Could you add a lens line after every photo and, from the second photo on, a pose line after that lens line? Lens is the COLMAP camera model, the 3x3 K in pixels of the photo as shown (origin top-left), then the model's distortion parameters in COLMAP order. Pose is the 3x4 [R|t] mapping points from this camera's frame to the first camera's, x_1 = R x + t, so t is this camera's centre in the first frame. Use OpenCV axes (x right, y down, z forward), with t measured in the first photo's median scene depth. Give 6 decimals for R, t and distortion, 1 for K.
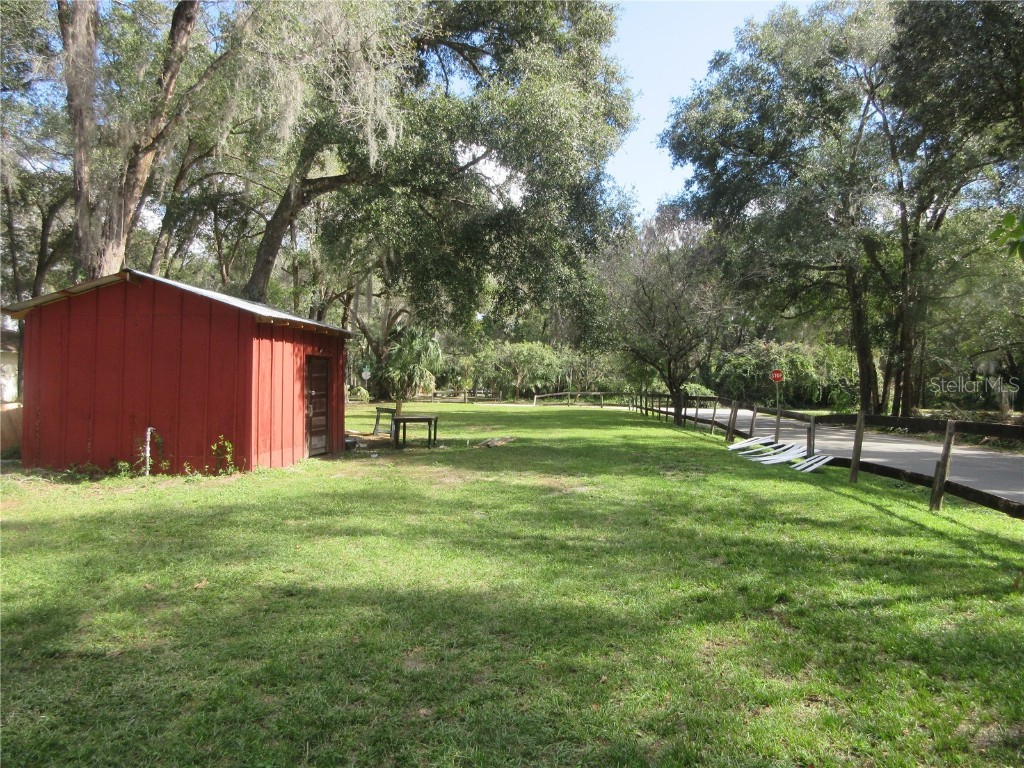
lens RADIAL K [[767.6, 0, 512.0], [0, 767.6, 384.0], [0, 0, 1]] dist [-0.002148, -0.003060]
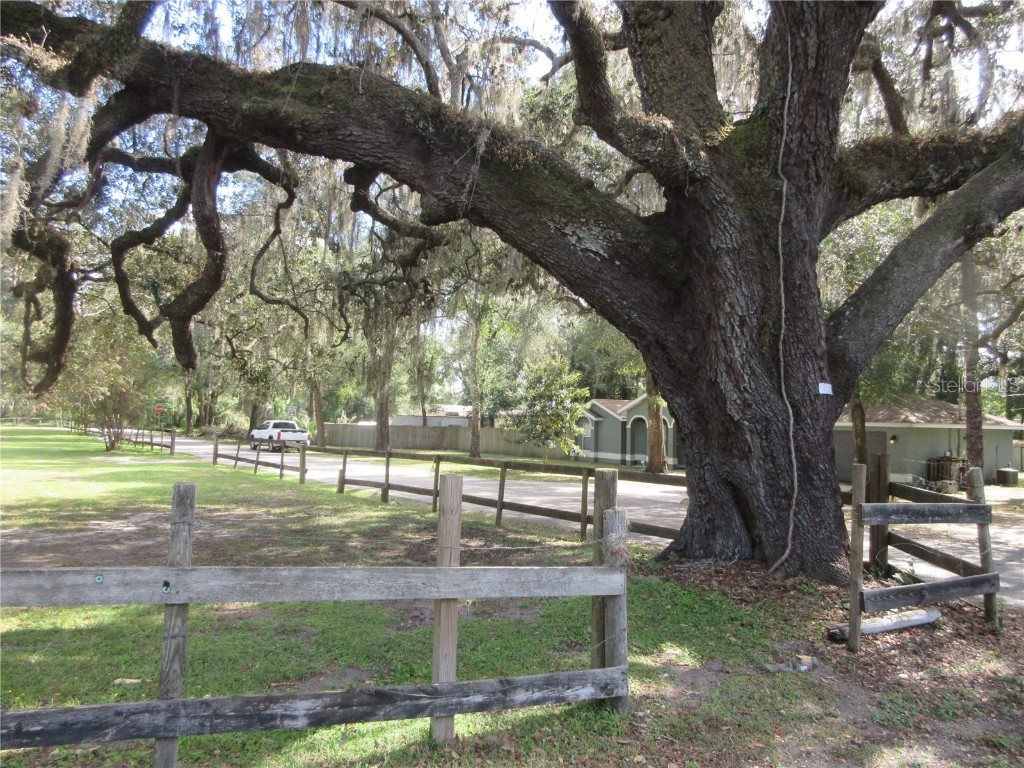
lens RADIAL K [[767.6, 0, 512.0], [0, 767.6, 384.0], [0, 0, 1]] dist [-0.002148, -0.003060]
pose [[0.780204, 0.024259, 0.625055, -0.116044], [-0.007013, 0.999524, -0.030039, -0.018702], [-0.625486, 0.019053, 0.780003, -0.795254]]
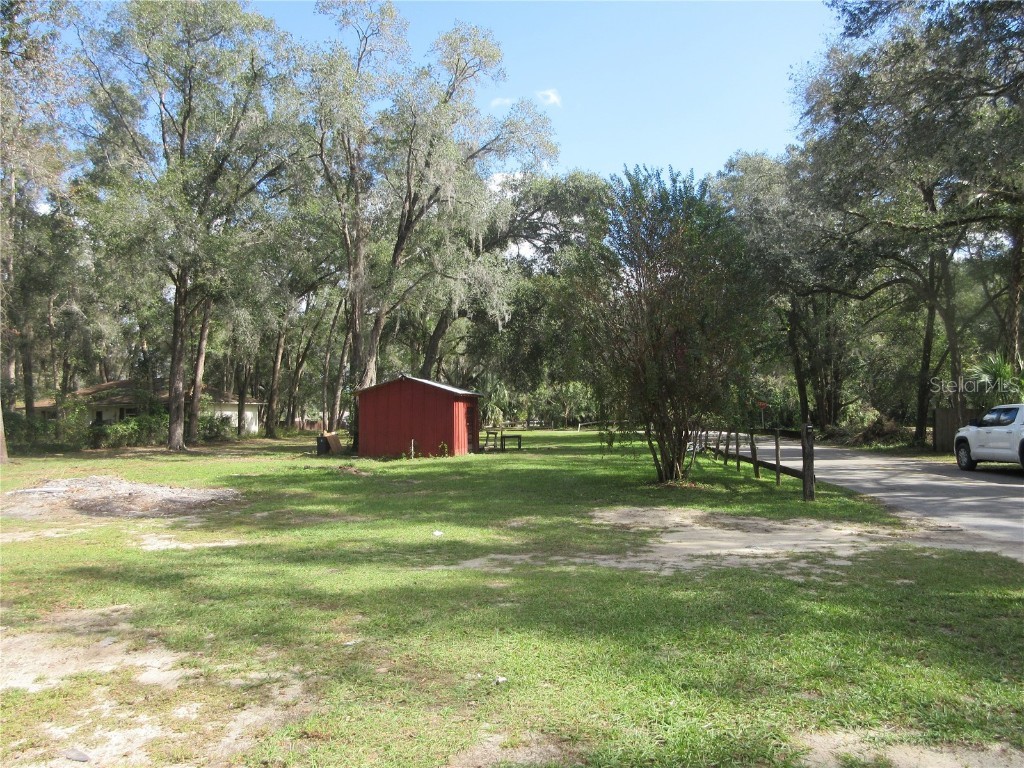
lens RADIAL K [[767.6, 0, 512.0], [0, 767.6, 384.0], [0, 0, 1]] dist [-0.002148, -0.003060]
pose [[0.997468, -0.029528, -0.064699, 0.002535], [0.026942, 0.998817, -0.040478, -0.002597], [0.065817, 0.038632, 0.997084, -0.304422]]
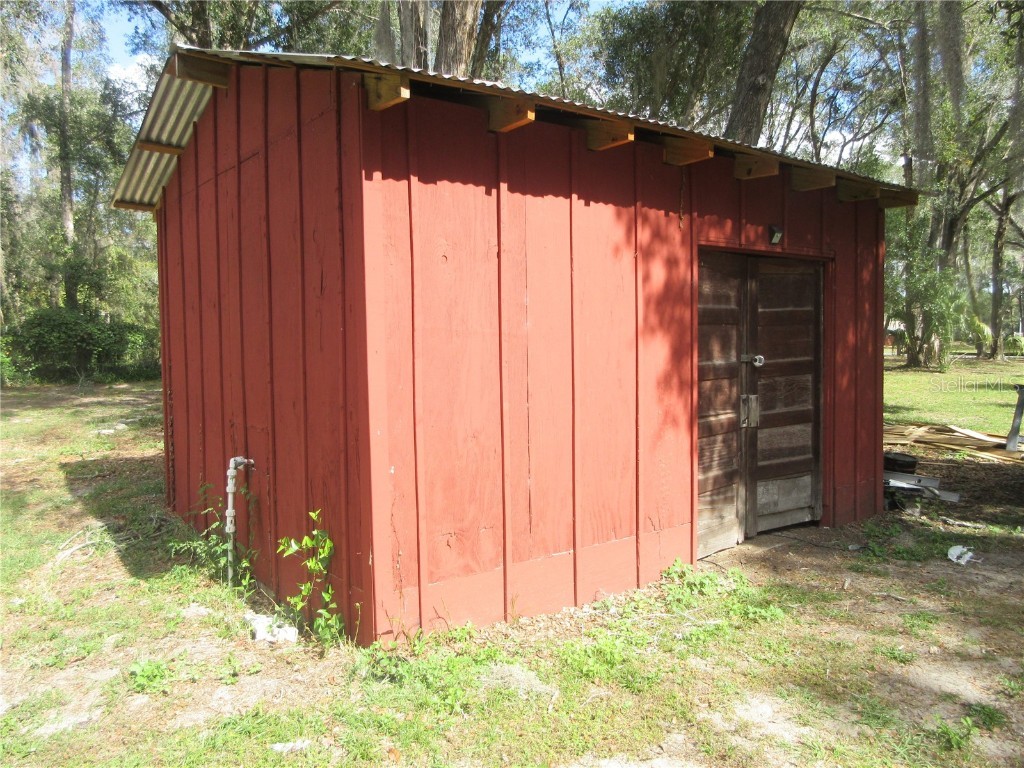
lens RADIAL K [[767.6, 0, 512.0], [0, 767.6, 384.0], [0, 0, 1]] dist [-0.002148, -0.003060]
pose [[0.692127, 0.035152, -0.720920, -0.020959], [0.011684, 0.998137, 0.059887, -0.000389], [0.721682, -0.049872, 0.690426, 0.175524]]
